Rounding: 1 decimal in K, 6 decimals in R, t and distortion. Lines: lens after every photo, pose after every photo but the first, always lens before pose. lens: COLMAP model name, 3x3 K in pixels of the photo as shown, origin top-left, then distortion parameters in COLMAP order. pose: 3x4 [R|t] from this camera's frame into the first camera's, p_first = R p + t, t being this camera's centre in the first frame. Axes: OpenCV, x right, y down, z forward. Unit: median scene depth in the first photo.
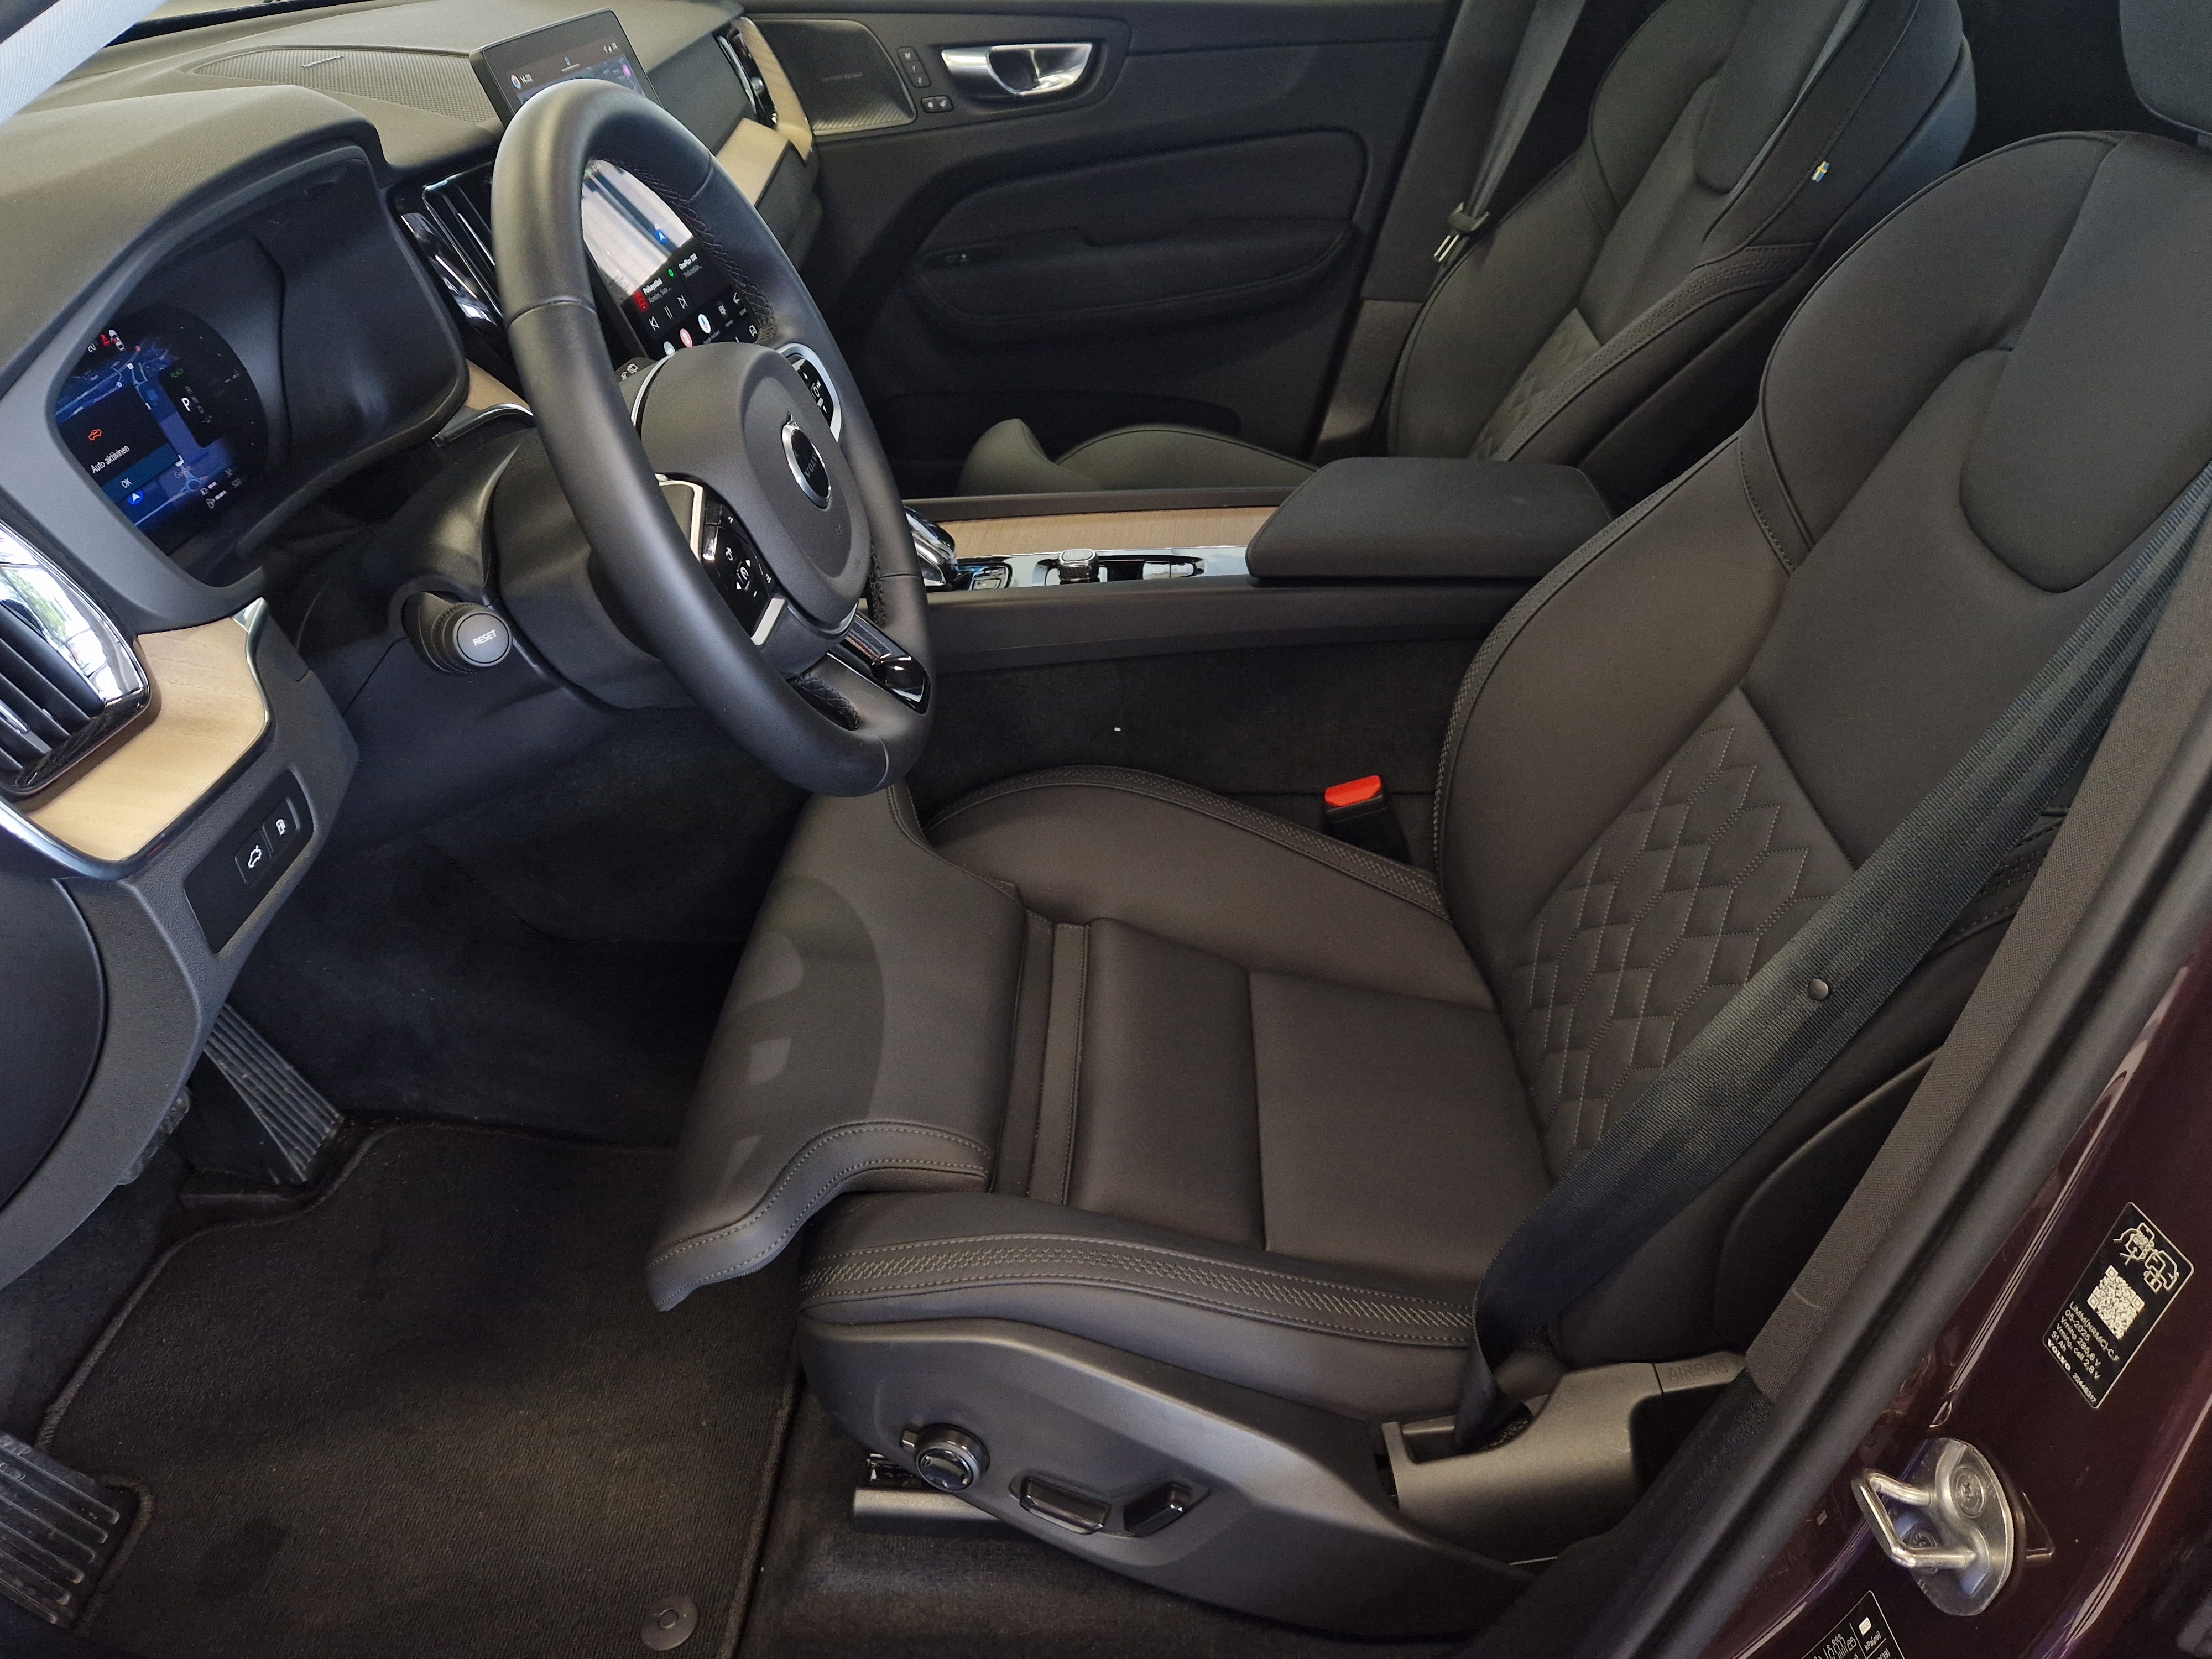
lens RADIAL K [[1607.3, 0, 1106.0], [0, 1607.3, 829.5], [0, 0, 1]] dist [0.071236, -0.083171]
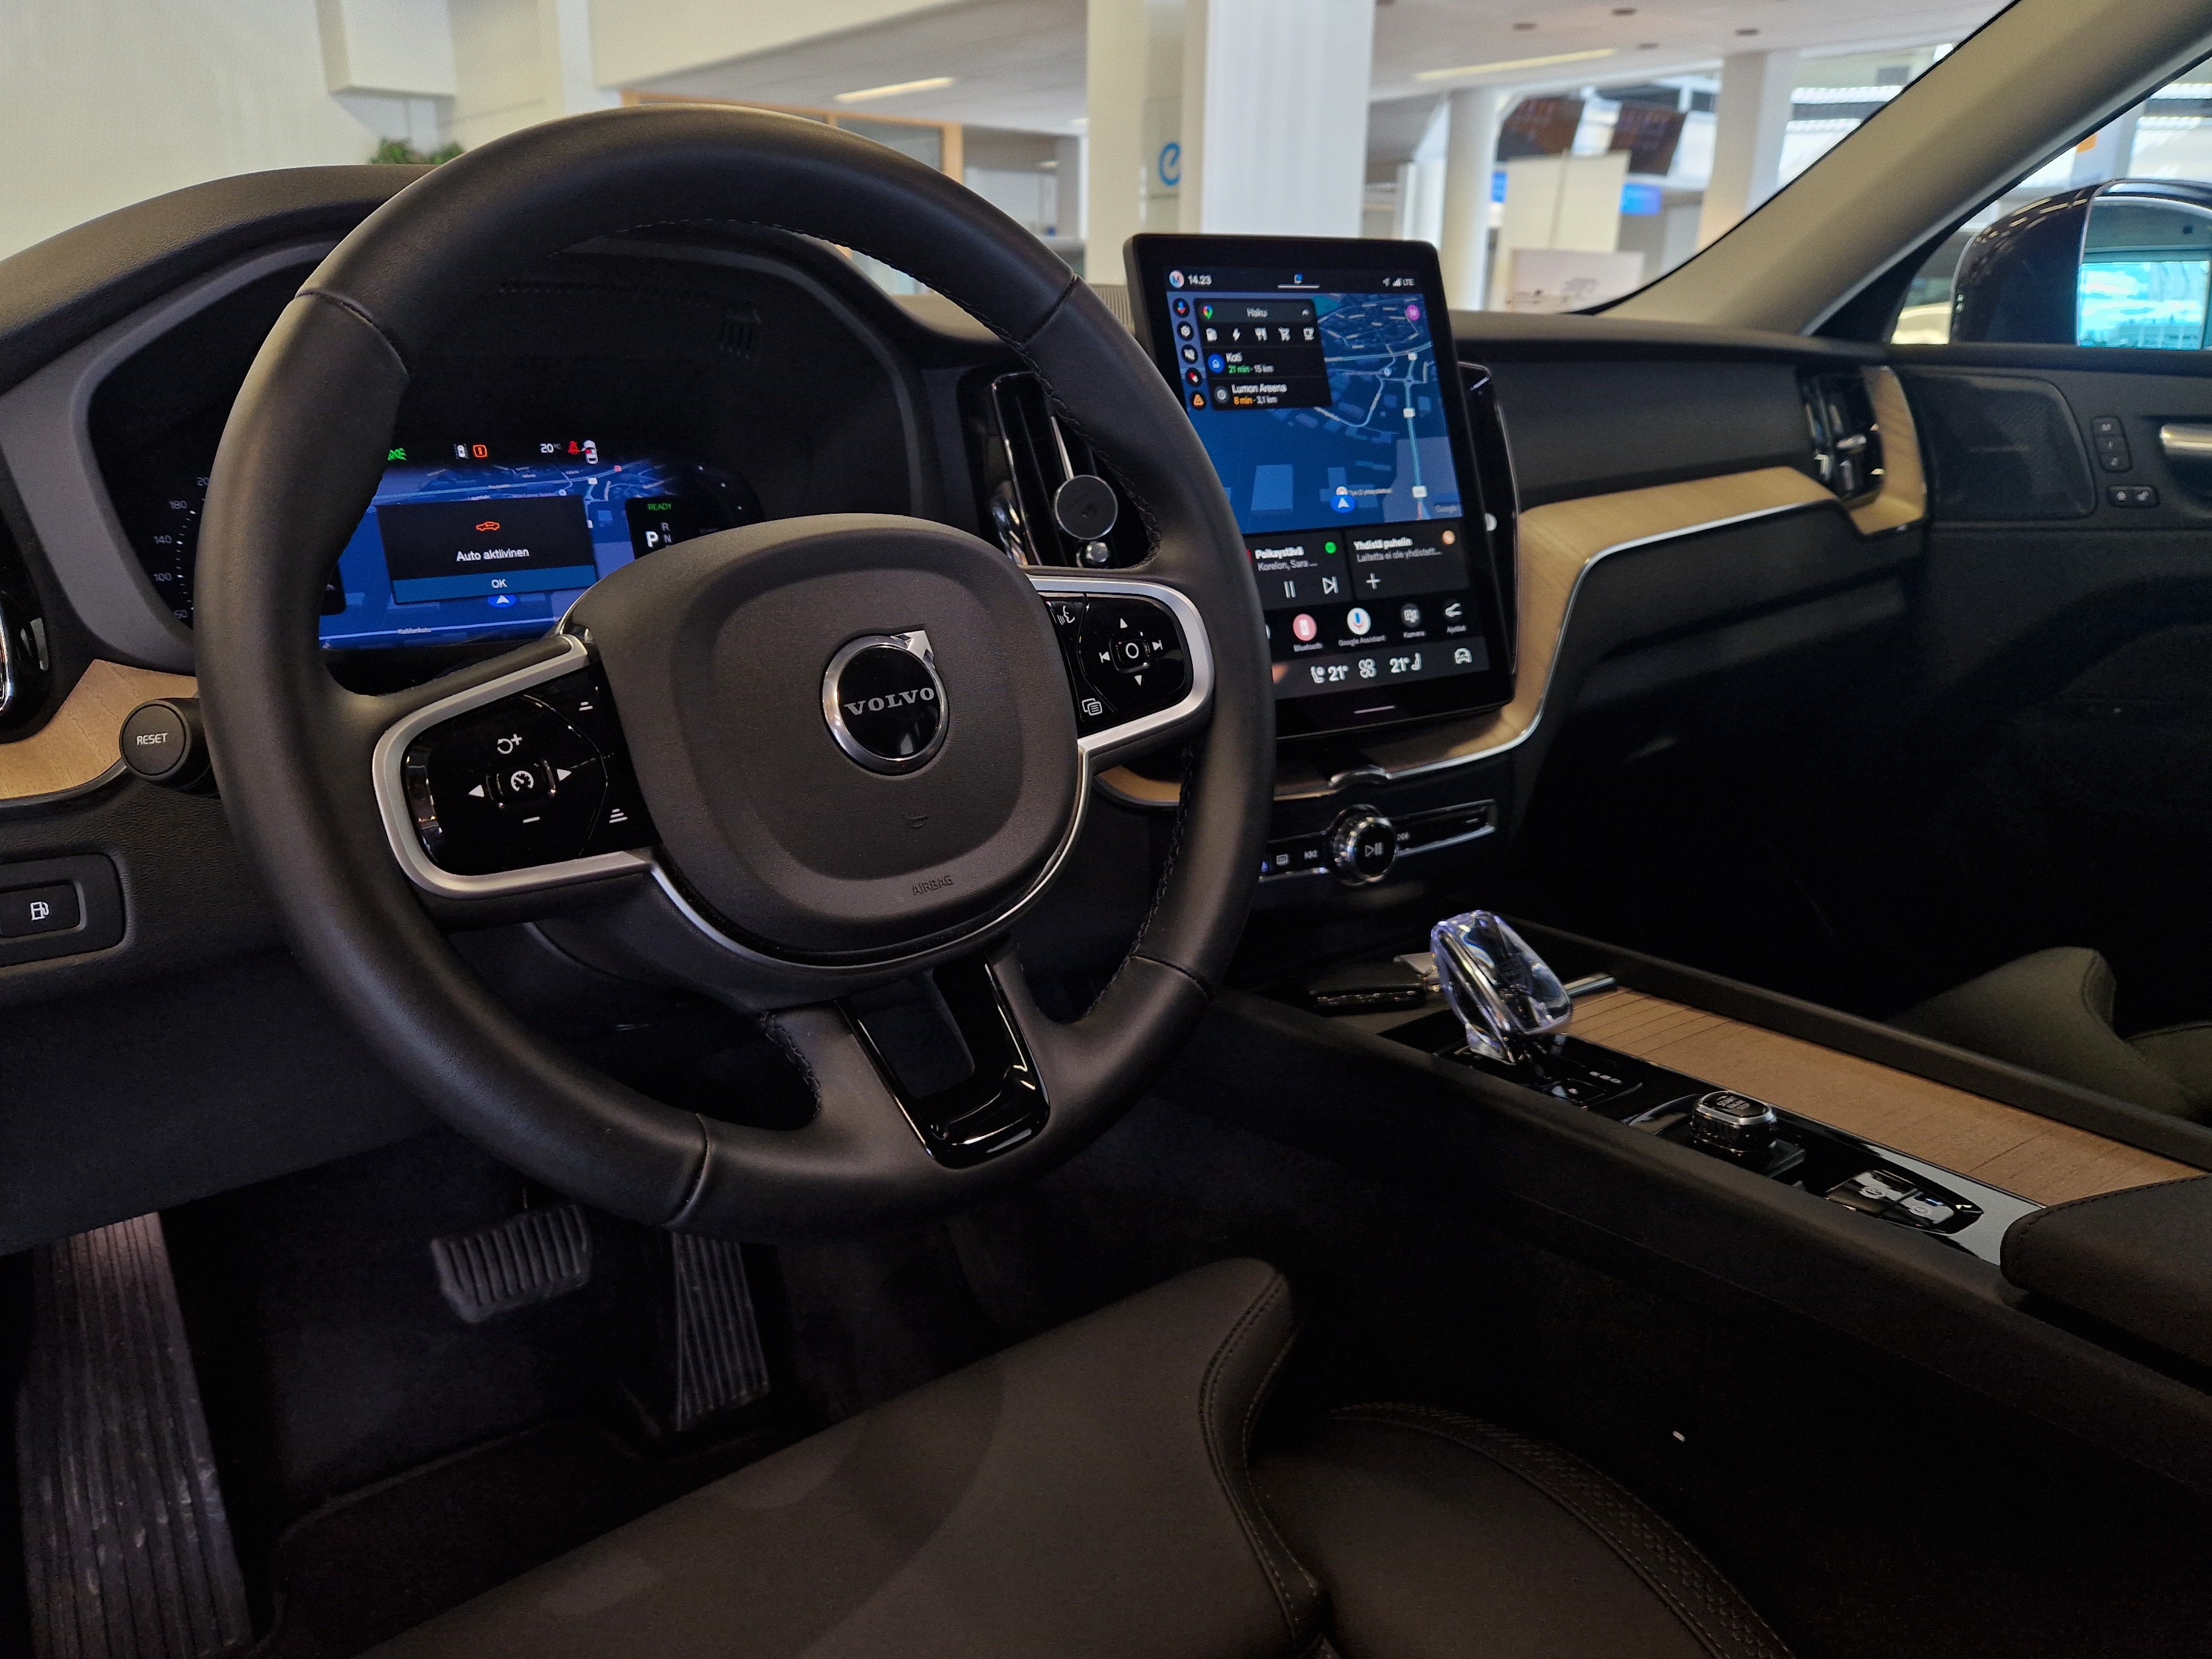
lens RADIAL K [[1619.1, 0, 1106.0], [0, 1619.1, 829.5], [0, 0, 1]] dist [0.029389, -0.003483]
pose [[0.630744, 0.257316, -0.732087, 0.216955], [-0.443172, 0.893881, -0.067639, -0.118059], [0.636994, 0.367103, 0.677845, 0.429111]]
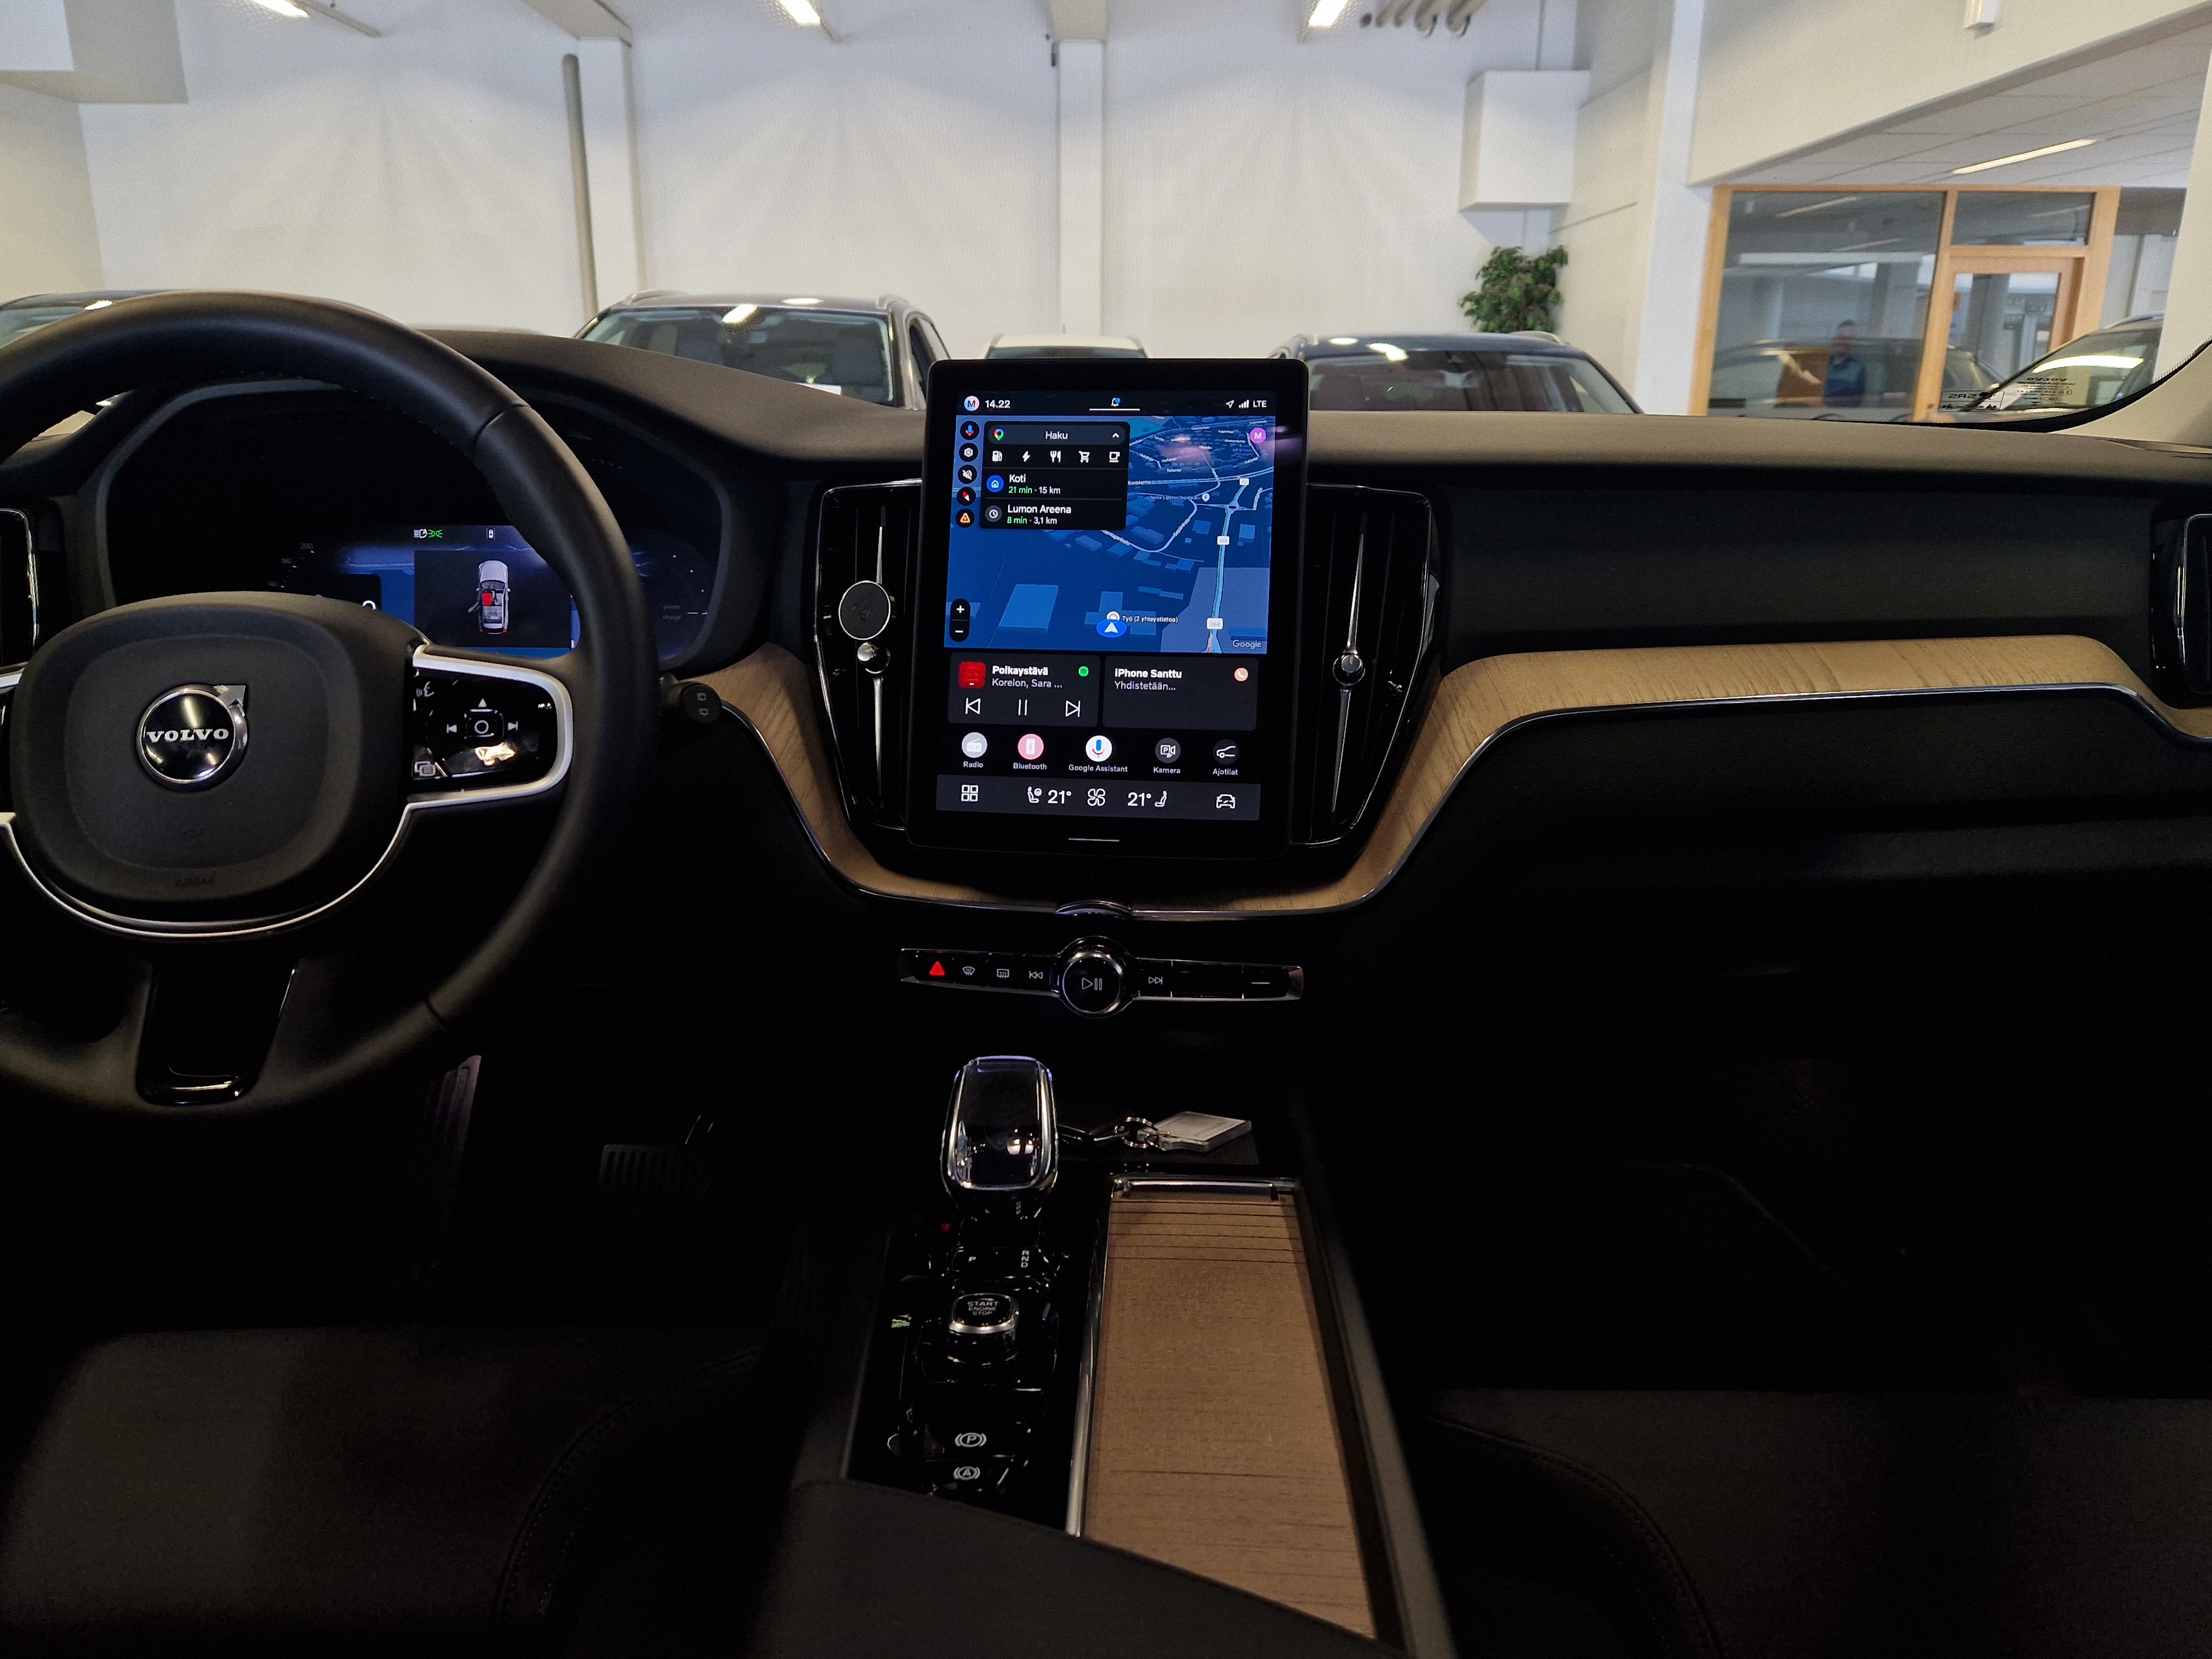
lens RADIAL K [[1607.3, 0, 1106.0], [0, 1607.3, 829.5], [0, 0, 1]] dist [0.071236, -0.083171]
pose [[0.029405, 0.277773, -0.960197, 0.400232], [-0.555315, 0.803269, 0.215370, -0.399708], [0.831120, 0.526878, 0.177871, 0.820093]]
